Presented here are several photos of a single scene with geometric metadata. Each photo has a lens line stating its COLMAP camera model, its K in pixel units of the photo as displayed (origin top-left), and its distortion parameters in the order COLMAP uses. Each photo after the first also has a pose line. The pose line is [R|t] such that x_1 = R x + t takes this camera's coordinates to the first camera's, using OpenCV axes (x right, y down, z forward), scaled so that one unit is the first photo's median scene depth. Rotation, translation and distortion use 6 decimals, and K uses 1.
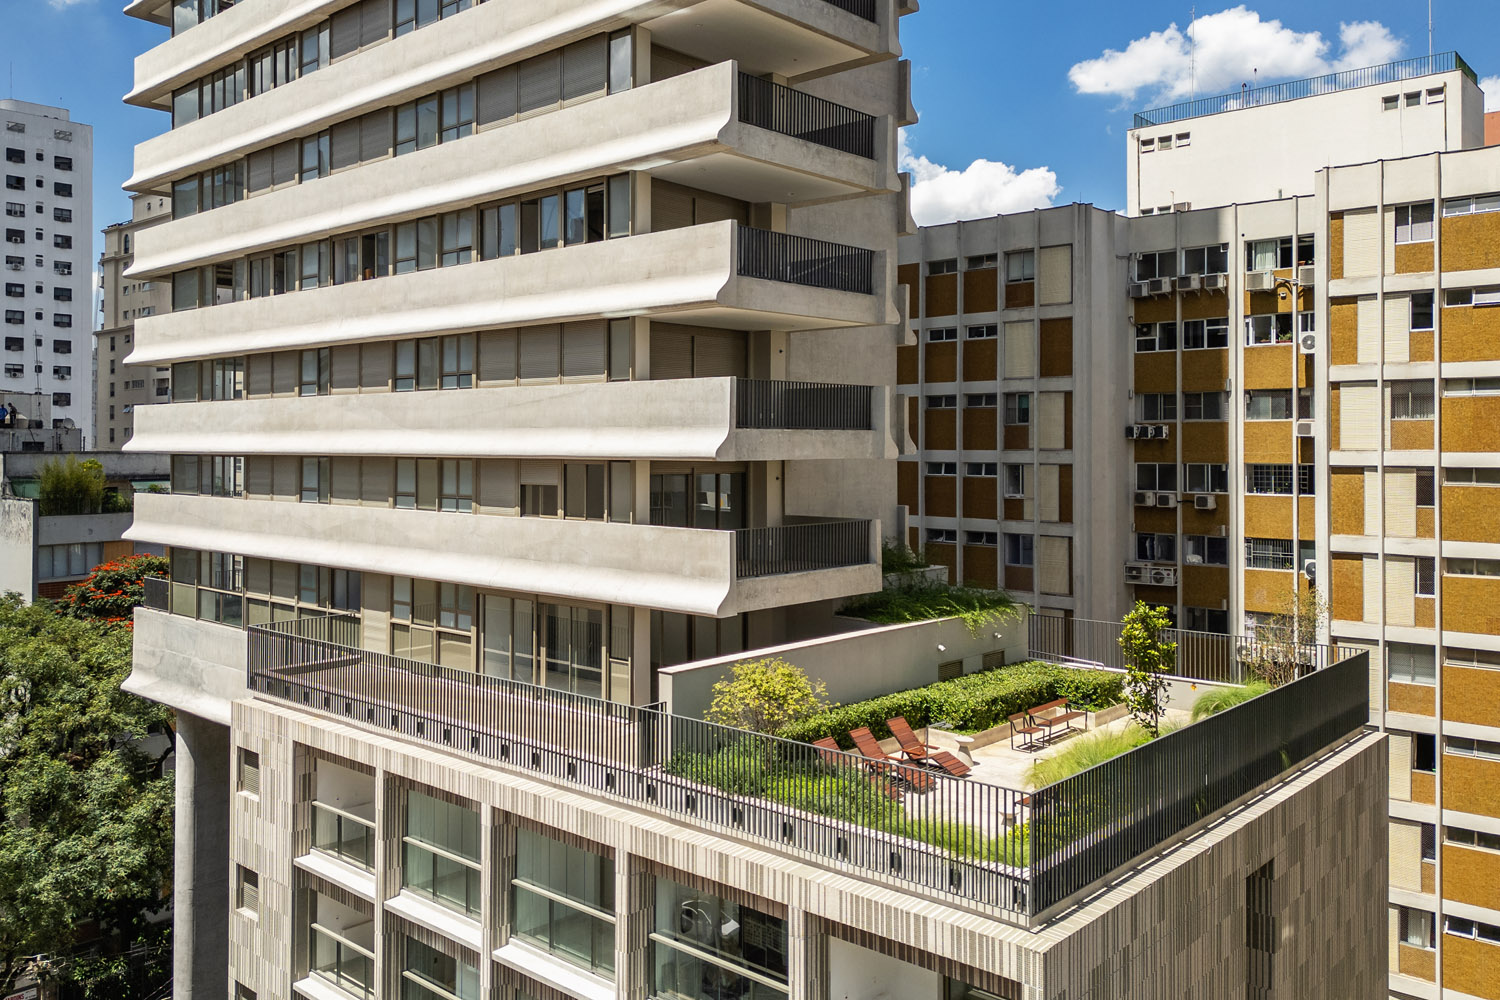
lens RADIAL K [[1195.8, 0, 750.7], [0, 1195.8, 502.2], [0, 0, 1]] dist [0.003667, 0.000513]
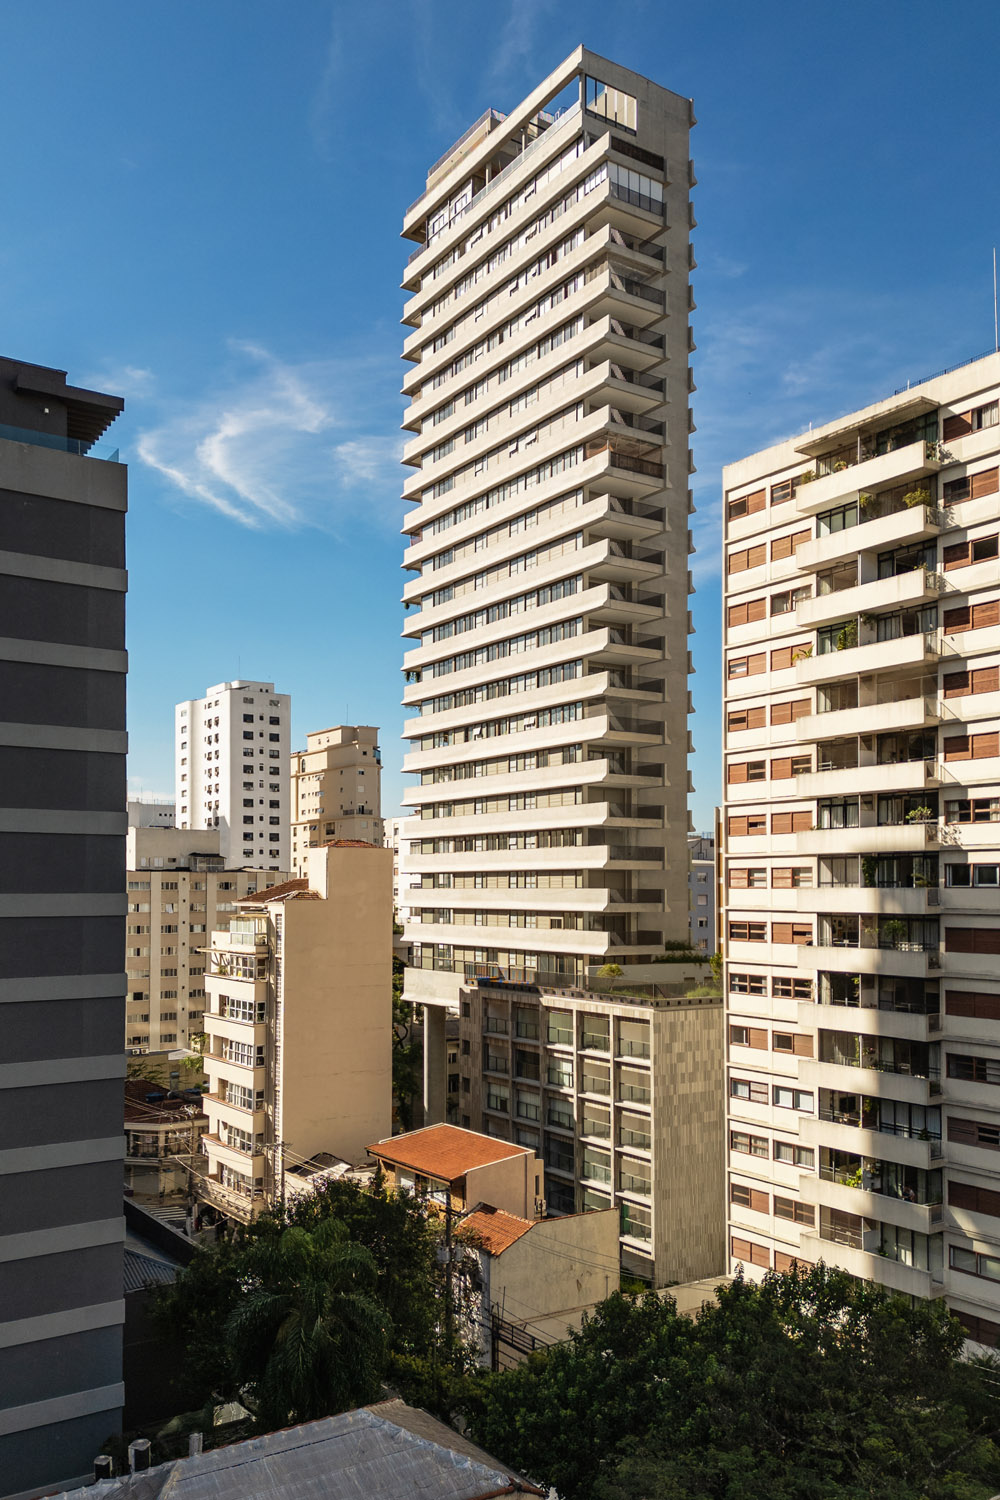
lens RADIAL K [[1195.8, 0, 499.5], [0, 1195.8, 751.7], [0, 0, 1]] dist [0.003667, 0.000513]
pose [[0.971368, -0.028368, -0.235879, 0.097152], [-0.010963, 0.986436, -0.163782, 0.015303], [0.237326, 0.161679, 0.957881, -0.477031]]
